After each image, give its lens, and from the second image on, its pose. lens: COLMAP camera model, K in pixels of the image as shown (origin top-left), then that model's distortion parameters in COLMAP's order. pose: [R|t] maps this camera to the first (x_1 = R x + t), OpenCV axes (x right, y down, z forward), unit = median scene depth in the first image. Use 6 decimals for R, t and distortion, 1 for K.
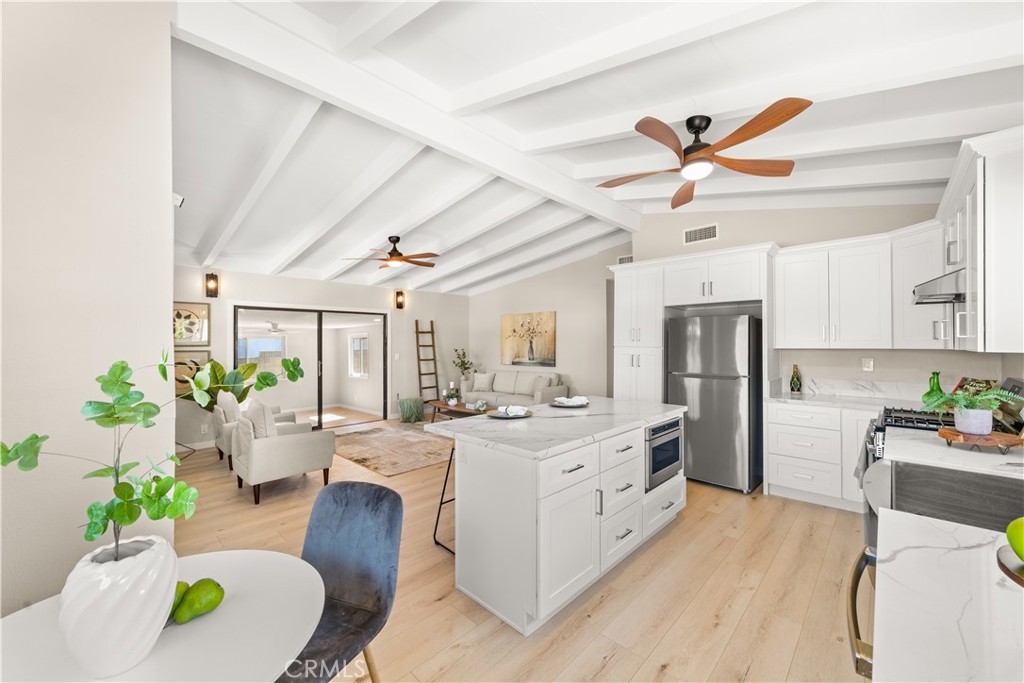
lens RADIAL K [[391.8, 0, 509.3], [0, 391.8, 342.3], [0, 0, 1]] dist [0.001368, 0.000465]
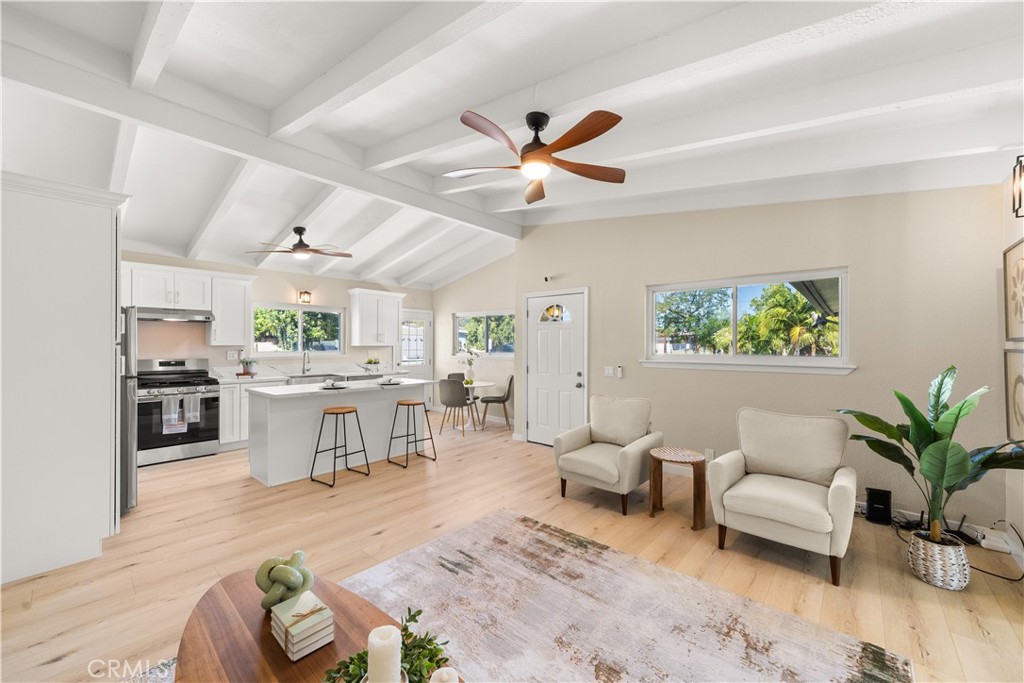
lens RADIAL K [[391.8, 0, 509.3], [0, 391.8, 342.3], [0, 0, 1]] dist [0.001368, 0.000465]
pose [[-0.999117, 0.002860, -0.041911, -0.219006], [0.003461, 0.999892, -0.014262, 0.016687], [0.041866, -0.014394, -0.999020, 1.358604]]
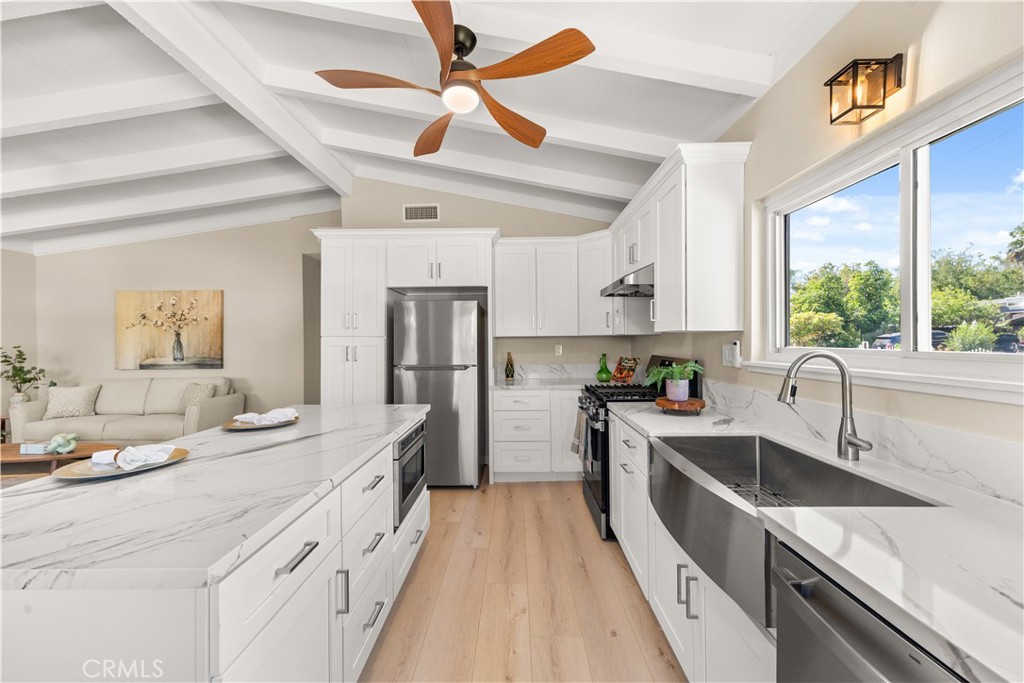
lens RADIAL K [[391.8, 0, 509.3], [0, 391.8, 342.3], [0, 0, 1]] dist [0.001368, 0.000465]
pose [[0.724875, -0.007214, 0.688843, 0.005499], [0.003811, 0.999972, 0.006463, 0.016234], [-0.688870, -0.002060, 0.724882, 0.165504]]
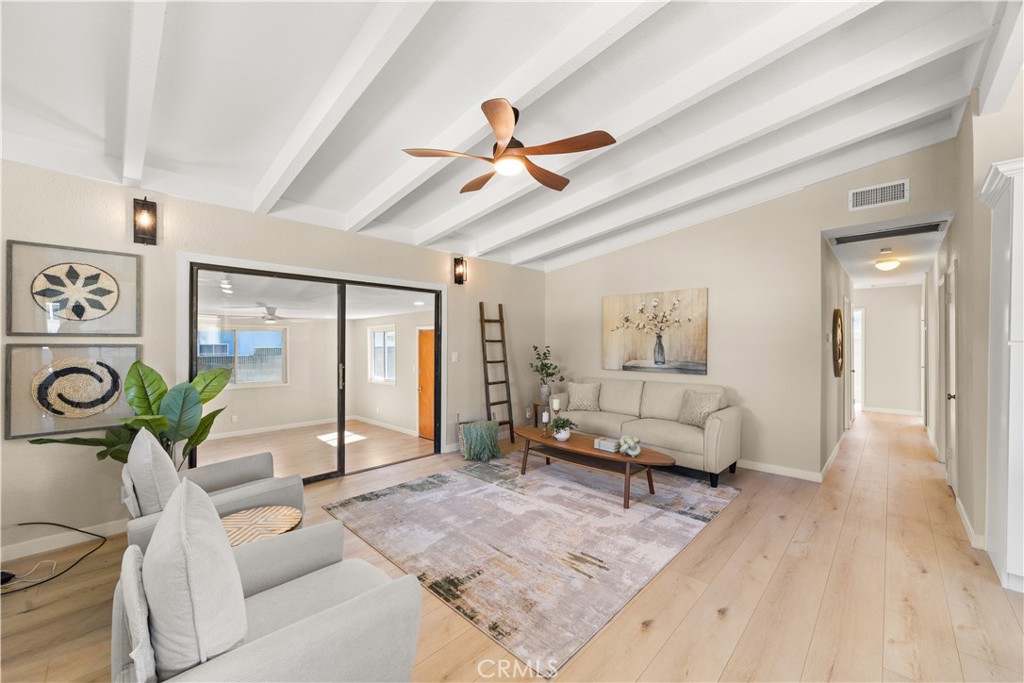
lens RADIAL K [[391.8, 0, 509.3], [0, 391.8, 342.3], [0, 0, 1]] dist [0.001368, 0.000465]
pose [[0.999959, 0.007412, -0.005193, -0.263469], [-0.007390, 0.999964, 0.004078, 0.012029], [0.005223, -0.004040, 0.999978, 0.472207]]
